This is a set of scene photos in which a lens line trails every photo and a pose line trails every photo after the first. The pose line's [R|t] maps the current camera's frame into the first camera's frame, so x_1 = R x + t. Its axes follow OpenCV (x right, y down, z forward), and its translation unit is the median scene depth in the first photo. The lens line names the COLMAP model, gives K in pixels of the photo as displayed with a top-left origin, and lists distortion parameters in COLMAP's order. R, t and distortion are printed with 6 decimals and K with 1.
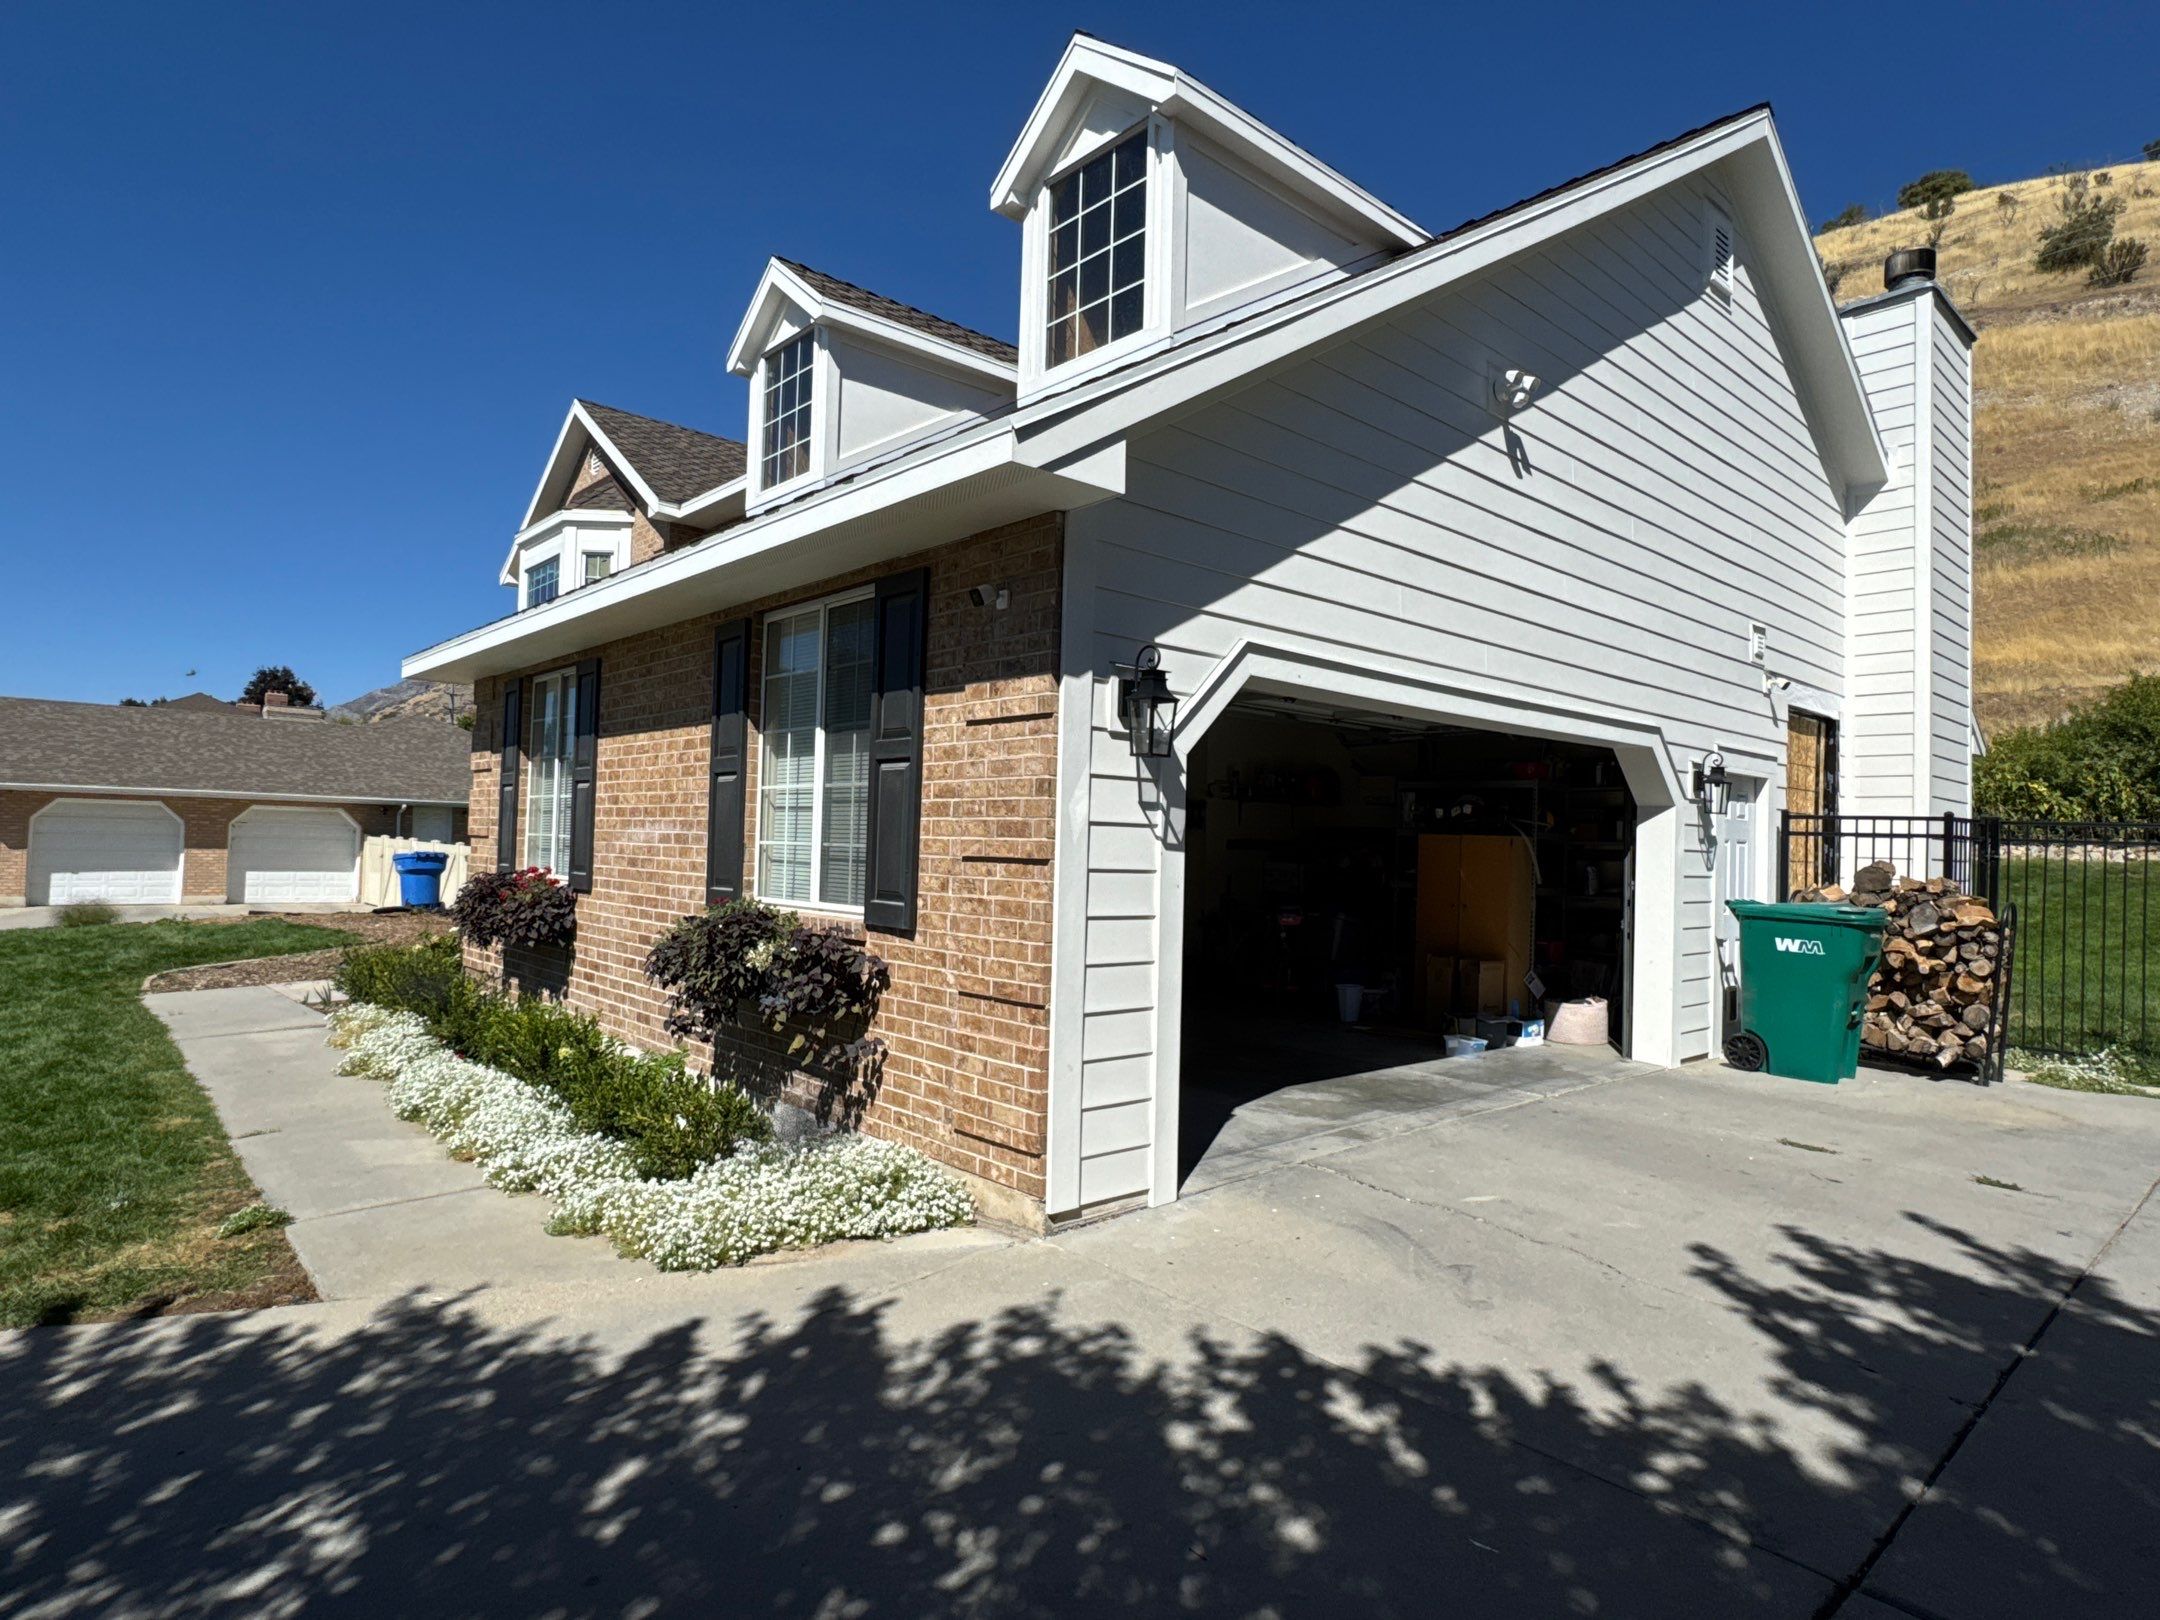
lens RADIAL K [[1228.5, 0, 1076.9], [0, 1228.5, 796.8], [0, 0, 1]] dist [-0.093541, 0.100259]
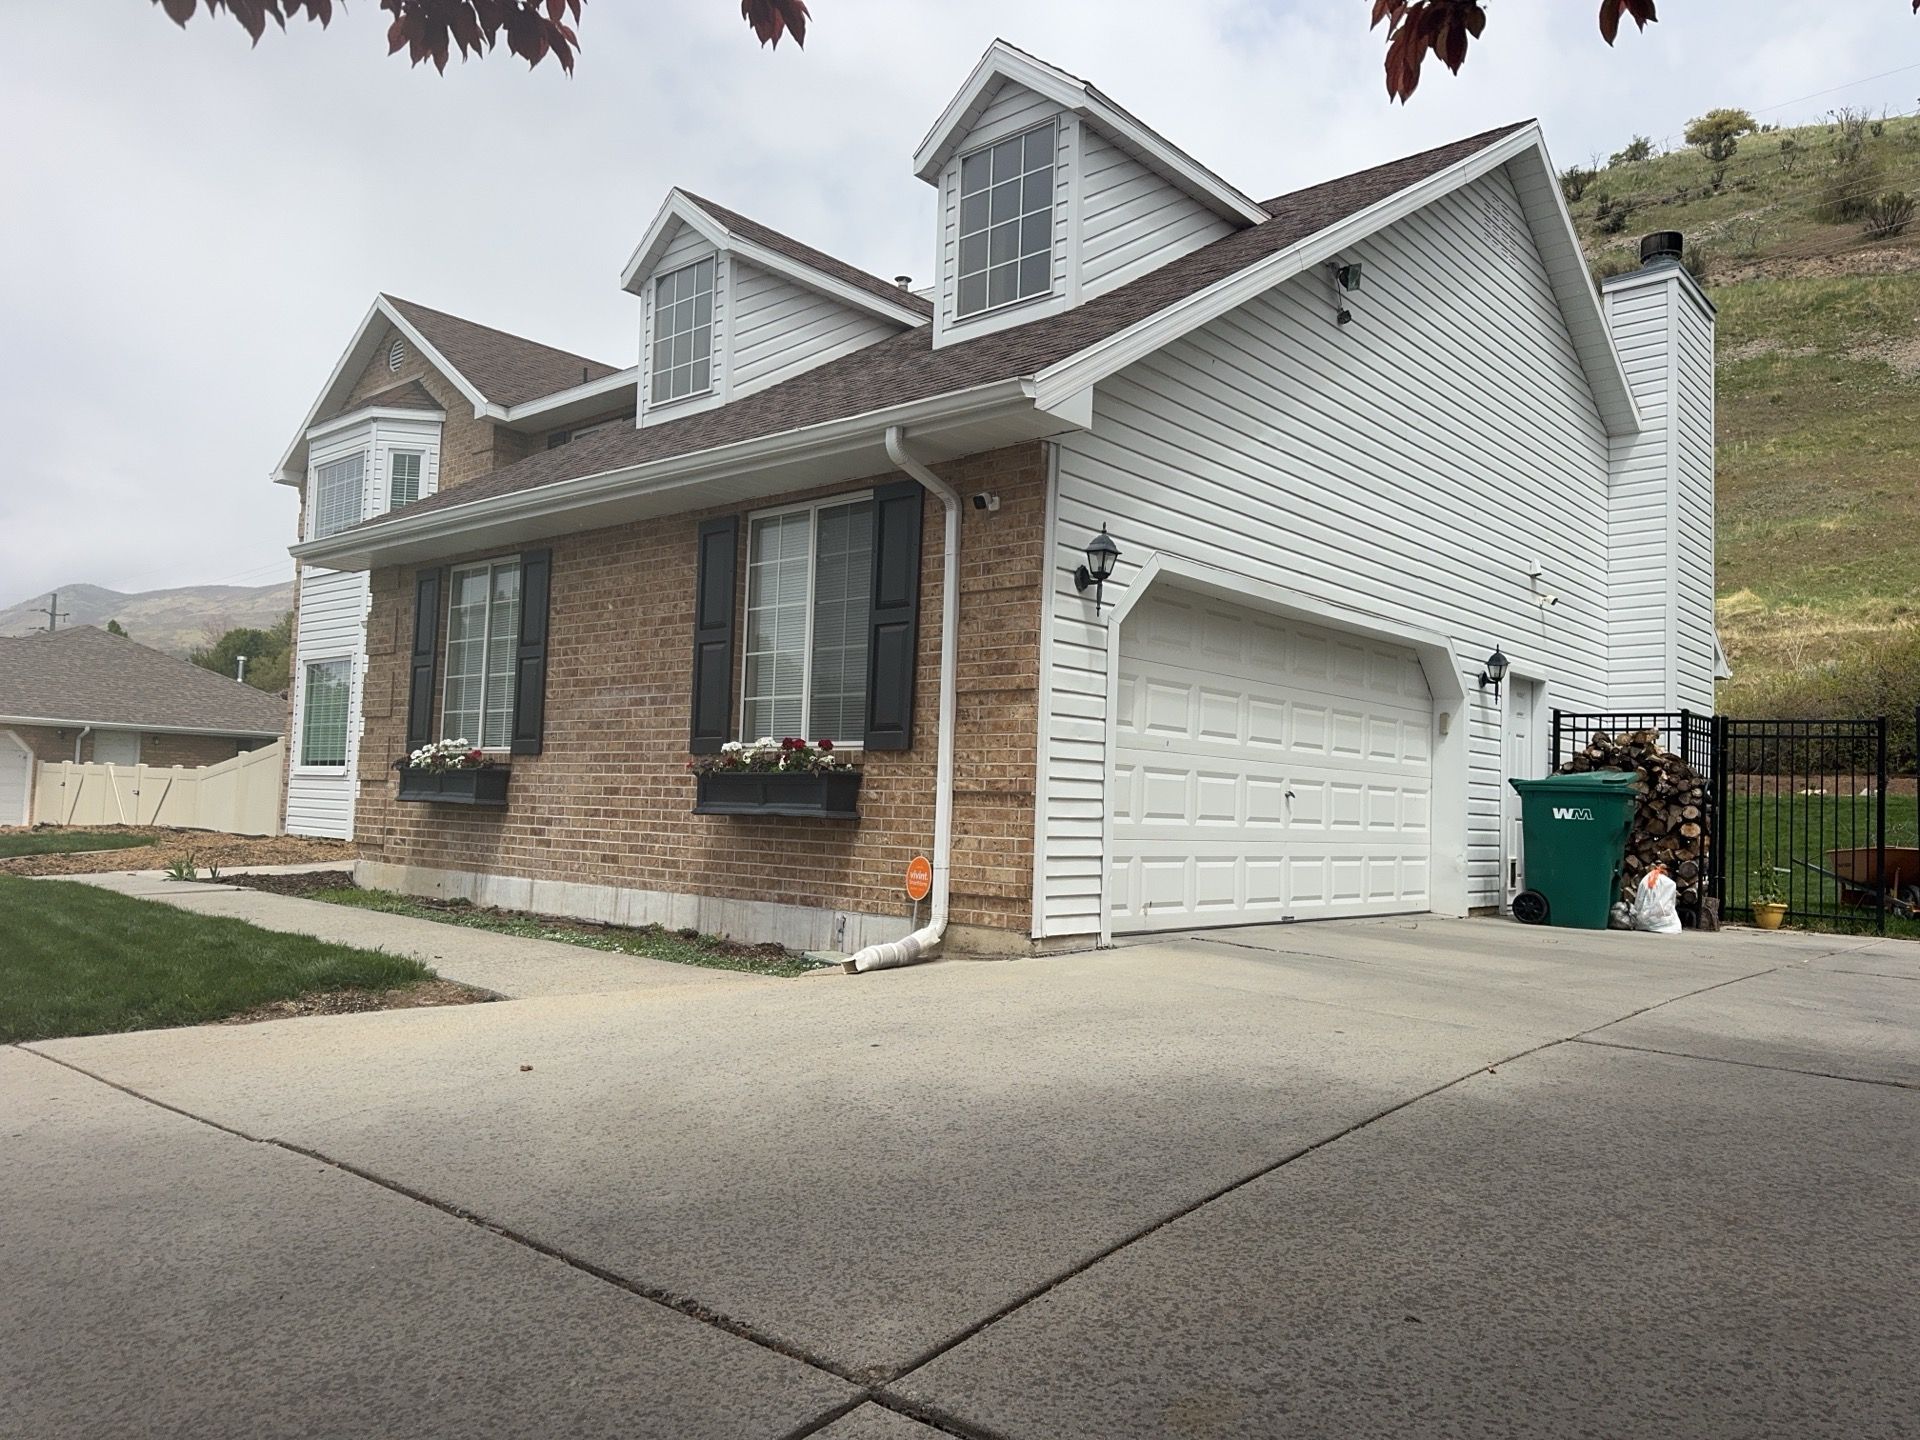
lens RADIAL K [[1376.1, 0, 960.0], [0, 1376.1, 720.0], [0, 0, 1]] dist [-0.000394, -0.004170]
pose [[0.993887, 0.015174, 0.109356, -0.176668], [-0.012841, 0.999676, -0.022000, 0.077660], [-0.109654, 0.020461, 0.993759, -0.350059]]
